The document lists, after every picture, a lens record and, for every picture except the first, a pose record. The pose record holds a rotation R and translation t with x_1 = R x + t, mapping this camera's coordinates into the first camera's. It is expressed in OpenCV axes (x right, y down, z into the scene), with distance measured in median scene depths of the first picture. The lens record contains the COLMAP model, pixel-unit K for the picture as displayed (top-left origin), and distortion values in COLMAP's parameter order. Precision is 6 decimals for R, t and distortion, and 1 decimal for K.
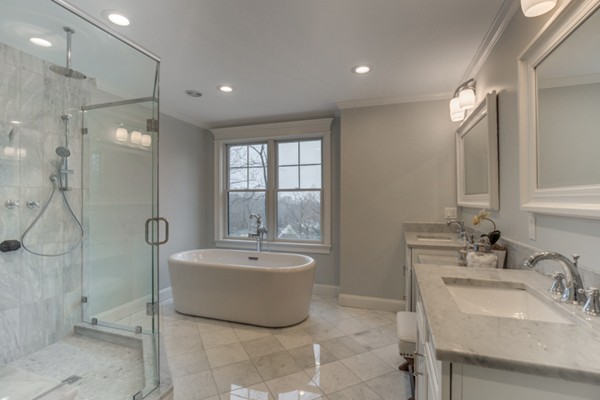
lens RADIAL K [[292.3, 0, 301.0], [0, 292.3, 197.5], [0, 0, 1]] dist [-0.002558, -0.000191]
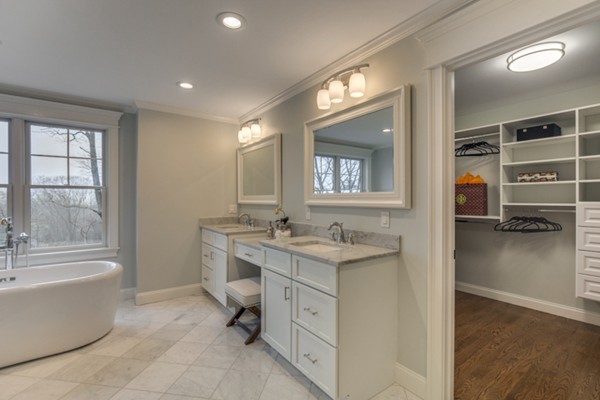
lens RADIAL K [[292.3, 0, 301.0], [0, 292.3, 197.5], [0, 0, 1]] dist [-0.002558, -0.000191]
pose [[0.559774, 0.006153, 0.828623, -0.443091], [-0.006678, 0.999973, -0.002914, 0.002104], [-0.828619, -0.003902, 0.559800, -0.016393]]
